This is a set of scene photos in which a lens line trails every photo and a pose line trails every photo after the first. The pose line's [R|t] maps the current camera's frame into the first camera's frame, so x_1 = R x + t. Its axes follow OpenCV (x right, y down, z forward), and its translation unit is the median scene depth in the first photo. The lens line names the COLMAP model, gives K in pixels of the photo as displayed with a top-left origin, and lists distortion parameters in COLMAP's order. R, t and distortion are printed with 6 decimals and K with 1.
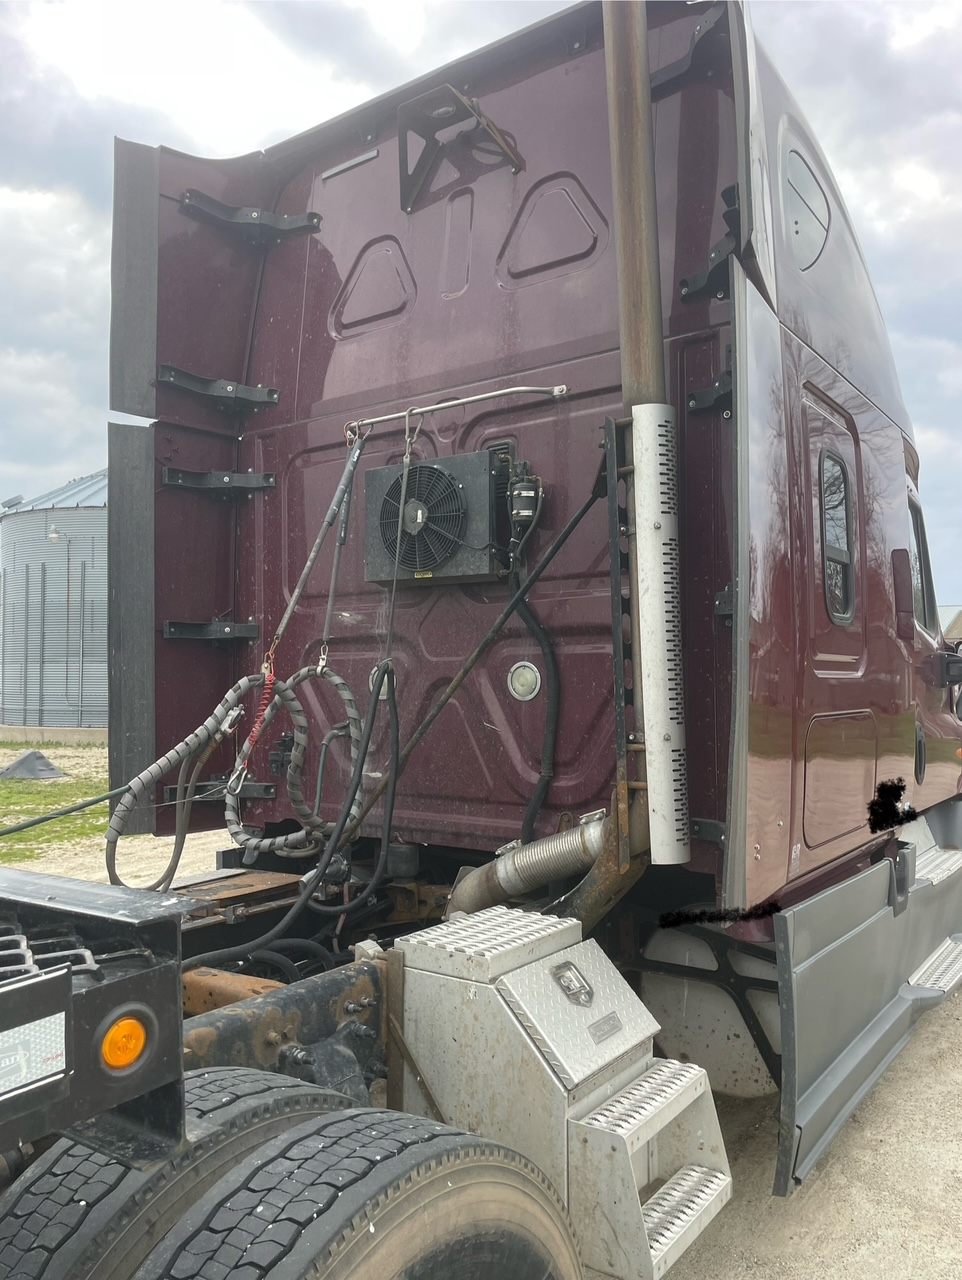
lens RADIAL K [[962.2, 0, 491.4], [0, 962.2, 634.0], [0, 0, 1]] dist [0.086321, -0.119792]
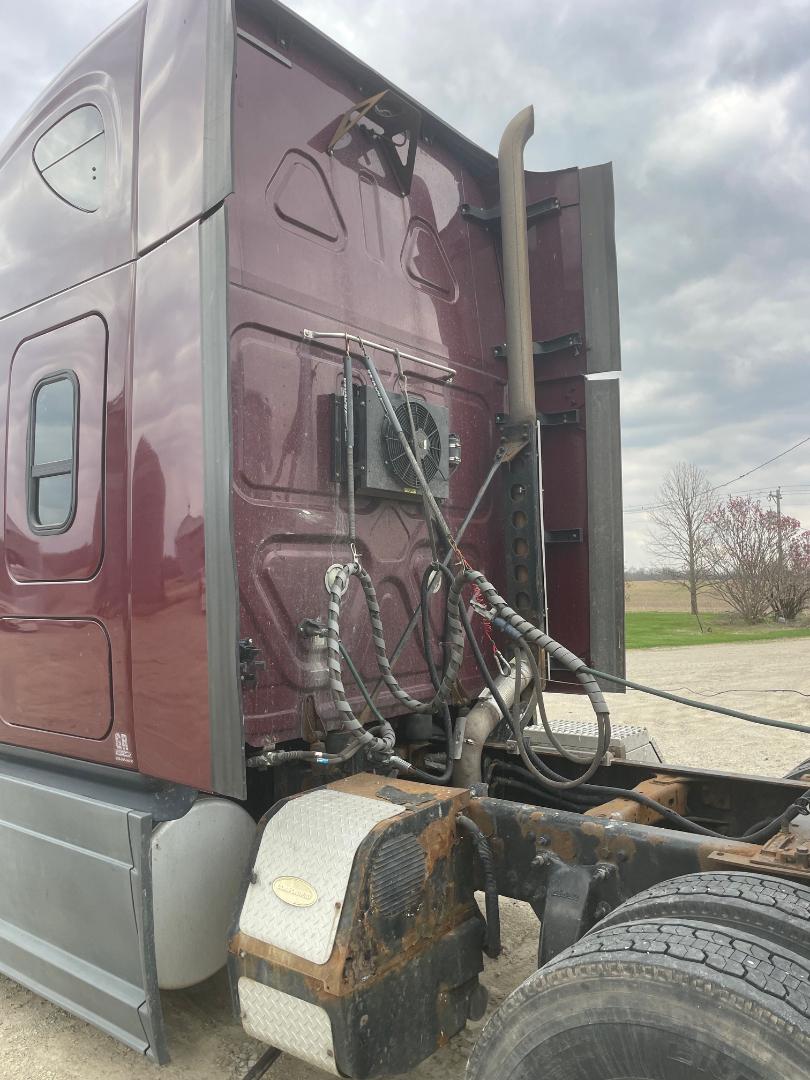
lens RADIAL K [[811.9, 0, 413.8], [0, 811.9, 535.0], [0, 0, 1]] dist [0.086321, -0.119792]
pose [[0.053970, 0.059682, 0.996757, -0.993177], [-0.026521, 0.997946, -0.058318, 0.049475], [-0.998190, -0.023288, 0.055442, 0.854082]]
